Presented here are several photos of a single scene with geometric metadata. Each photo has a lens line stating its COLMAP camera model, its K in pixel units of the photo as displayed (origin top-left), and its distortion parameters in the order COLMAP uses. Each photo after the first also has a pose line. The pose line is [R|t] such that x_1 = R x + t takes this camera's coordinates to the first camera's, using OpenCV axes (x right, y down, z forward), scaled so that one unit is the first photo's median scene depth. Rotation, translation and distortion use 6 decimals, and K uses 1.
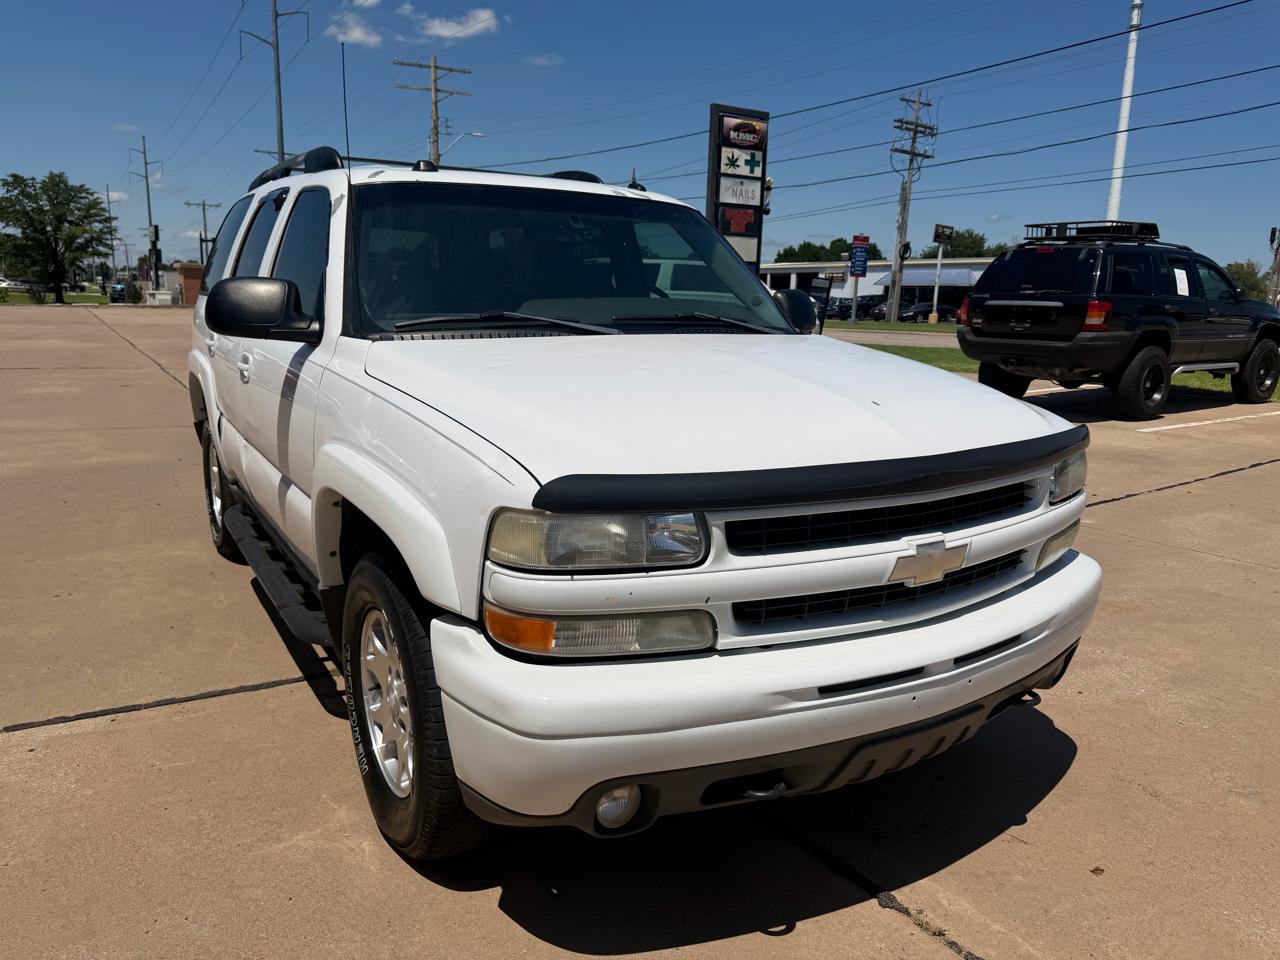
lens RADIAL K [[948.5, 0, 646.9], [0, 948.5, 436.1], [0, 0, 1]] dist [0.026821, -0.005884]
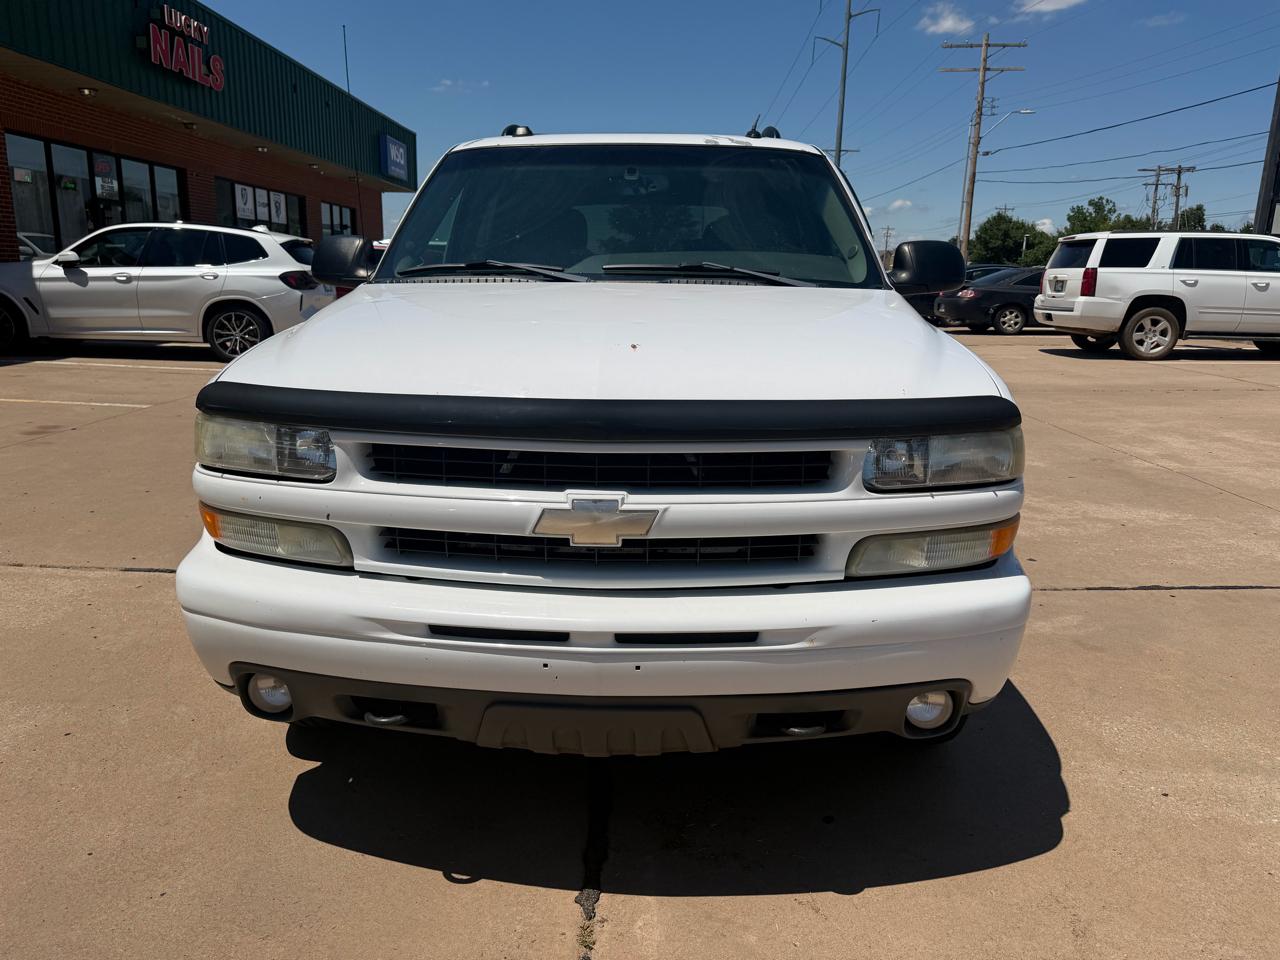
lens RADIAL K [[948.5, 0, 621.2], [0, 948.5, 451.2], [0, 0, 1]] dist [0.026821, -0.005884]
pose [[0.828528, 0.094682, -0.551885, 0.785114], [-0.083633, 0.995470, 0.045228, 0.026383], [0.553667, 0.008683, 0.832693, 0.283308]]
